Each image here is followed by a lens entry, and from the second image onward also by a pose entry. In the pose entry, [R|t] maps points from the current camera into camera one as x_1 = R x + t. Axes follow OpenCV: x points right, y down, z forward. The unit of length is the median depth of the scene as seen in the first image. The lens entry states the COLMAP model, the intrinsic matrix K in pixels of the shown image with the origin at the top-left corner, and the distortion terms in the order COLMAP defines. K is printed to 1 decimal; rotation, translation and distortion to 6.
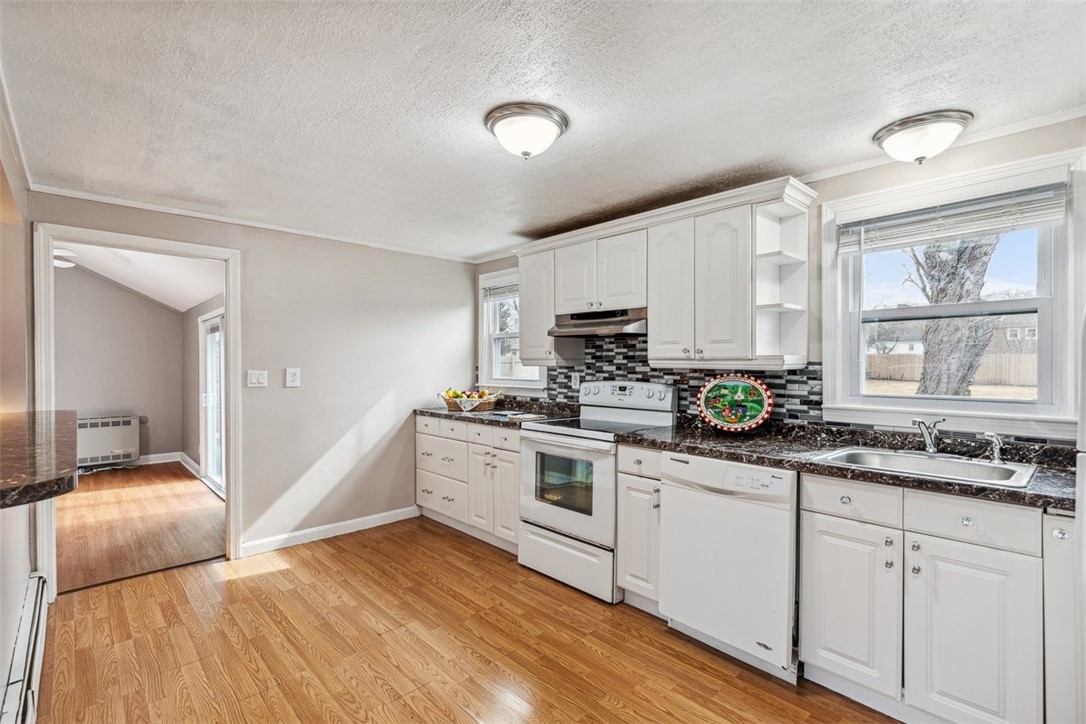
lens RADIAL K [[497.8, 0, 544.2], [0, 497.8, 366.3], [0, 0, 1]] dist [0.008653, 0.000199]
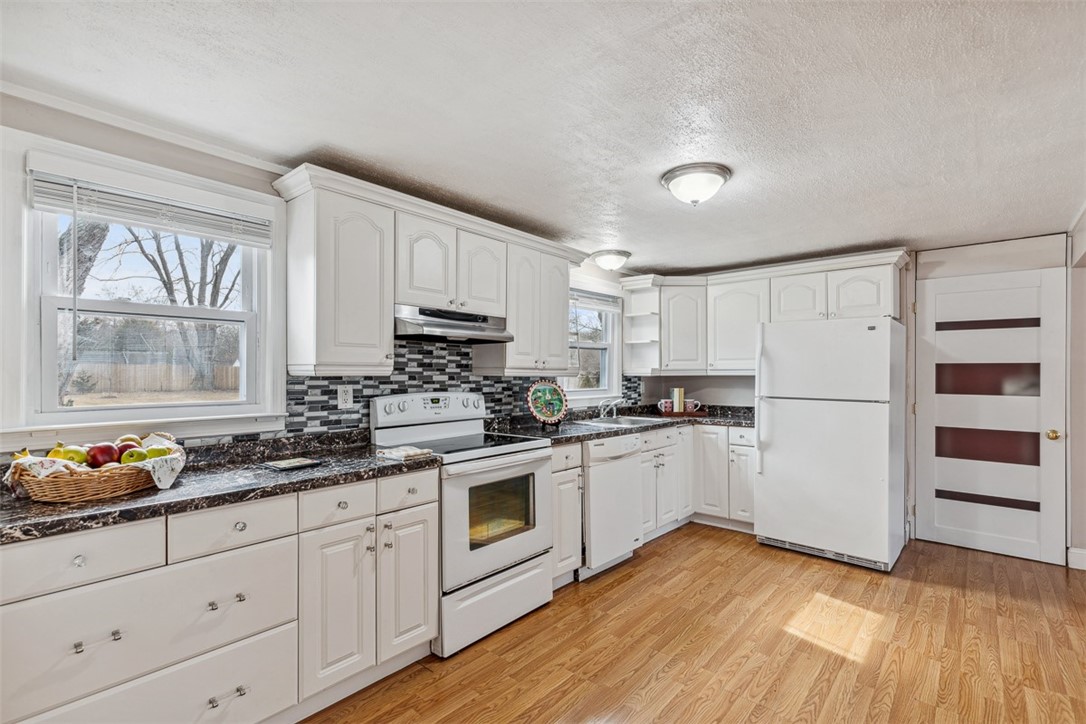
lens RADIAL K [[497.8, 0, 544.7], [0, 497.8, 367.8], [0, 0, 1]] dist [0.008653, 0.000199]
pose [[-0.093752, -0.002255, 0.995593, -0.850677], [-0.003519, 0.999992, 0.001933, -0.018100], [-0.995589, -0.003322, -0.093759, 1.031892]]
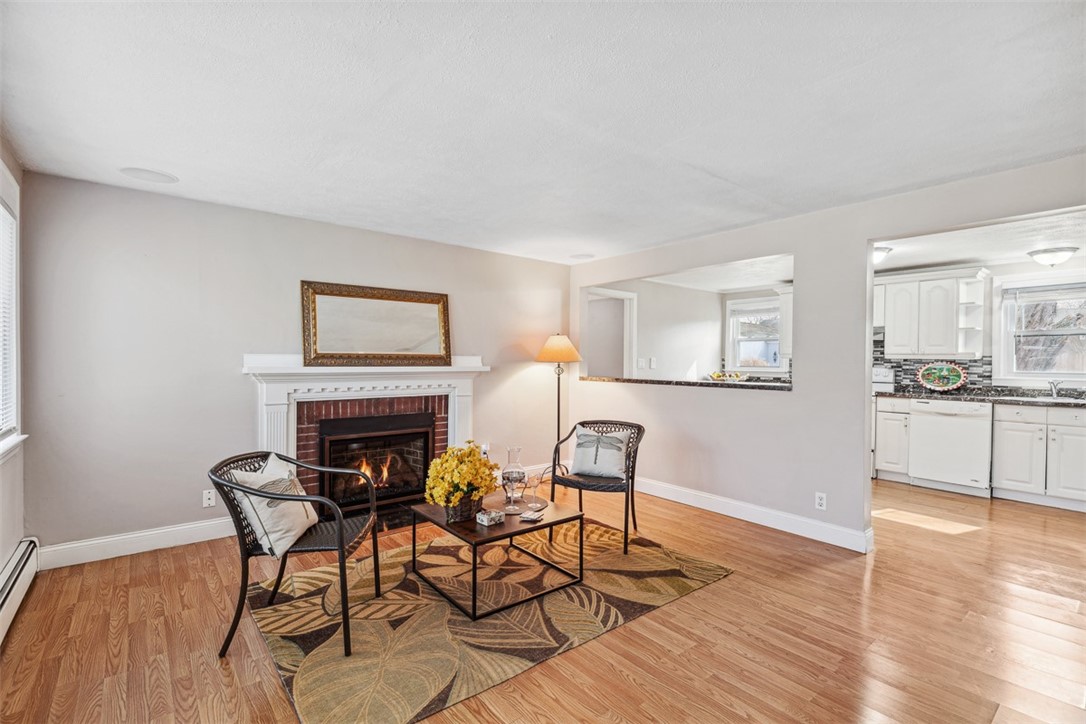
lens RADIAL K [[497.8, 0, 543.3], [0, 497.8, 364.3], [0, 0, 1]] dist [0.008653, 0.000199]
pose [[0.997282, 0.008003, -0.073242, -0.952286], [-0.007786, 0.999964, 0.003255, 0.028315], [0.073265, -0.002675, 0.997309, -0.993117]]
